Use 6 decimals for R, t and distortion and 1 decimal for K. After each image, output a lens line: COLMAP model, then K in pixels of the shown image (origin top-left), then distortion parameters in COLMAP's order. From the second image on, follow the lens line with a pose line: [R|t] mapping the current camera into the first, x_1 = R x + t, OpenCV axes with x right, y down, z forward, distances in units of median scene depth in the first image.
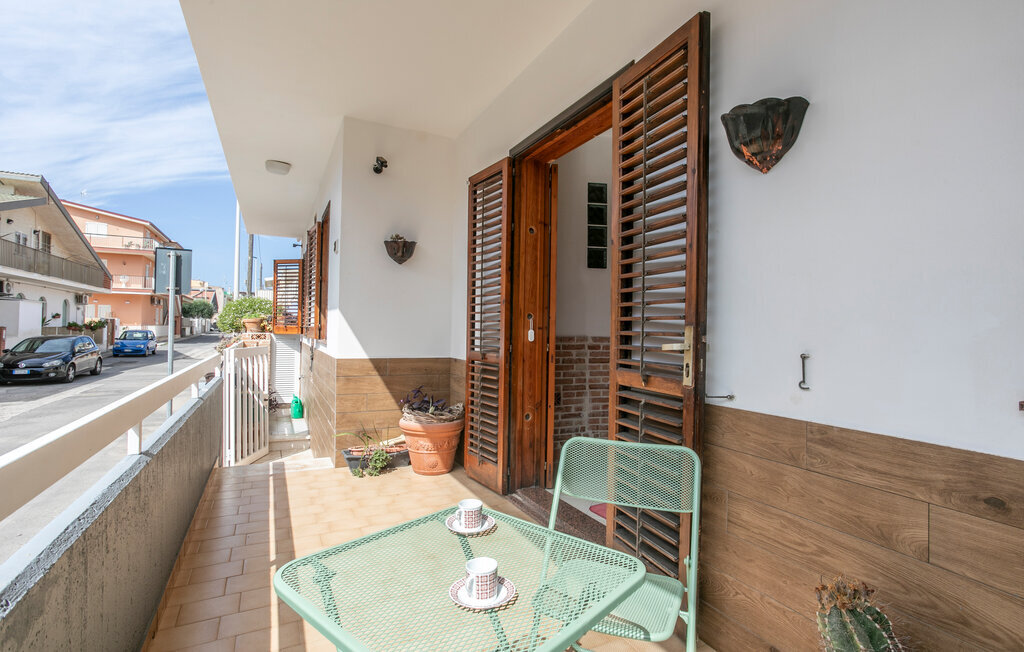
lens RADIAL K [[494.3, 0, 512.3], [0, 494.3, 322.2], [0, 0, 1]] dist [-0.055970, 0.035594]
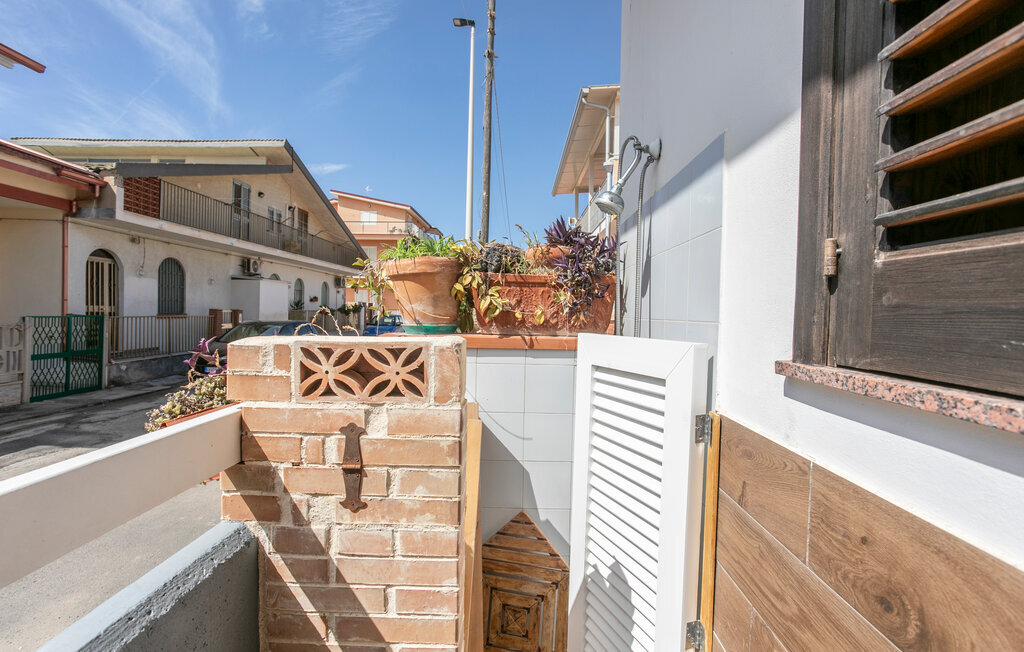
lens RADIAL K [[494.3, 0, 512.3], [0, 494.3, 322.2], [0, 0, 1]] dist [-0.055970, 0.035594]
pose [[0.887086, 0.013971, -0.461393, -0.164270], [-0.001854, 0.999642, 0.026703, 0.005971], [0.461601, -0.022833, 0.886794, 0.342395]]
